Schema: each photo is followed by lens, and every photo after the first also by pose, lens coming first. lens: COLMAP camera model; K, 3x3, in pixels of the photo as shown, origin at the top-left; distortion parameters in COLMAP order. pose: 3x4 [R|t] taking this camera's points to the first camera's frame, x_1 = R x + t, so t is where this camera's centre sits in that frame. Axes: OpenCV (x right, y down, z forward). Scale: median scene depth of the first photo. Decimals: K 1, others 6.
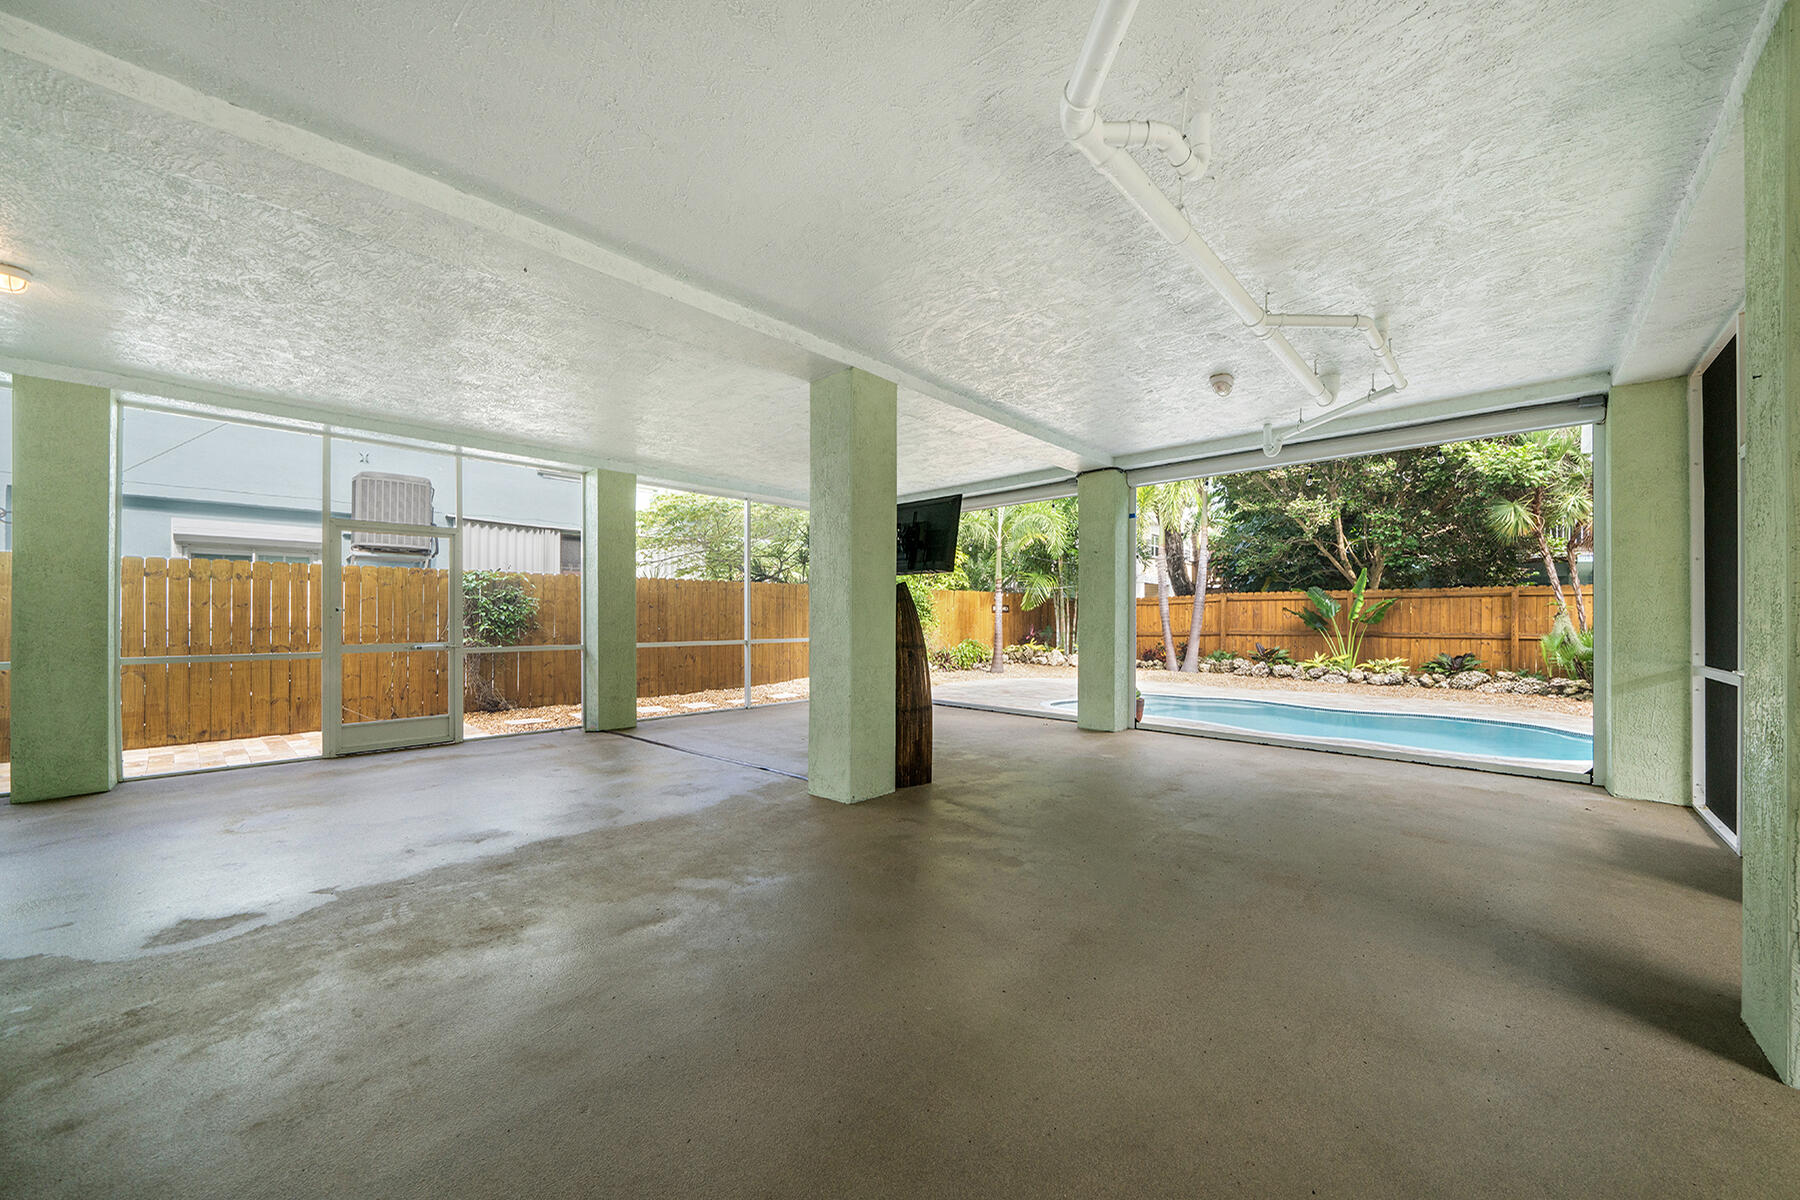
lens RADIAL K [[652.9, 0, 884.0], [0, 652.9, 613.3], [0, 0, 1]] dist [-0.000444, -0.000082]
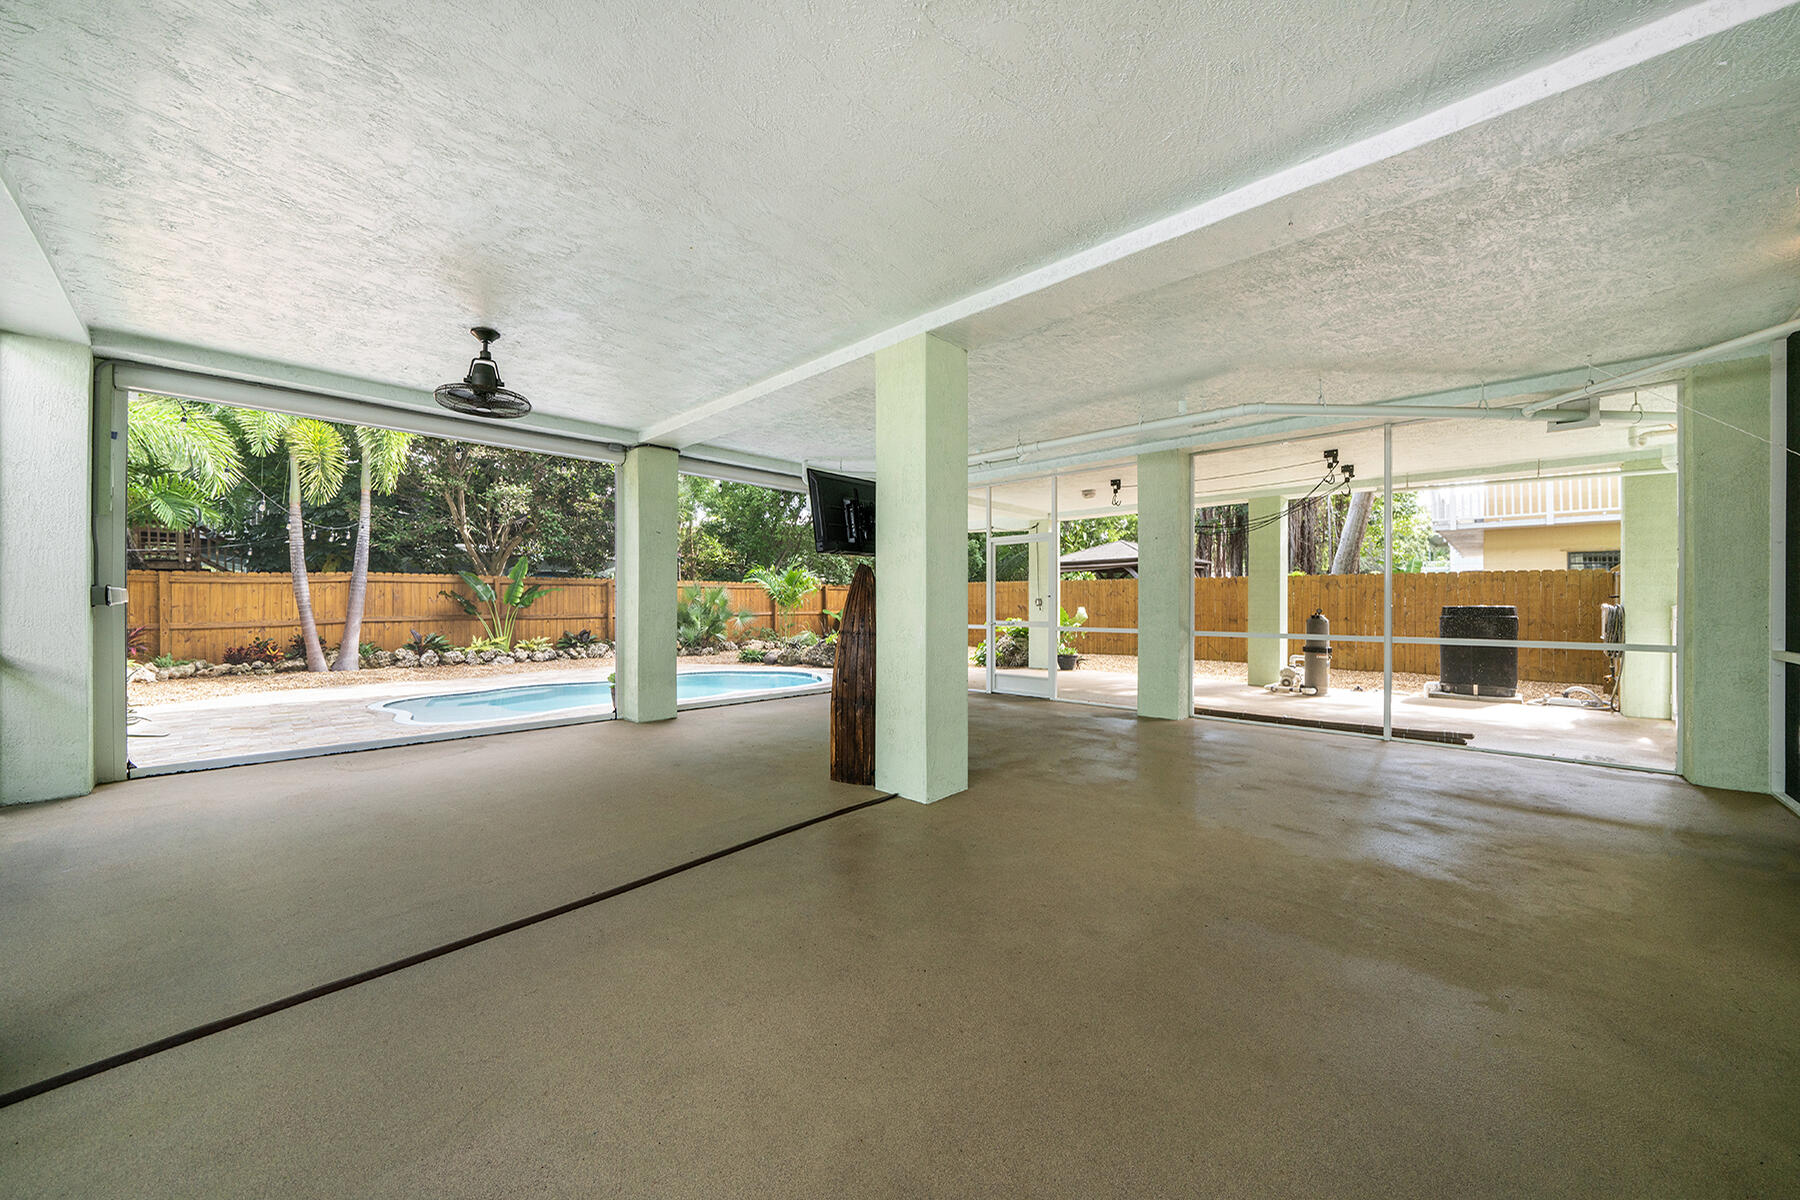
lens RADIAL K [[649.1, 0, 900.0], [0, 649.1, 600.0], [0, 0, 1]] dist [0.000551, 0.000131]
pose [[-0.015615, 0.002417, 0.999875, -0.362526], [-0.007065, 0.999972, -0.002528, 0.002321], [-0.999853, -0.007103, -0.015598, 0.389821]]
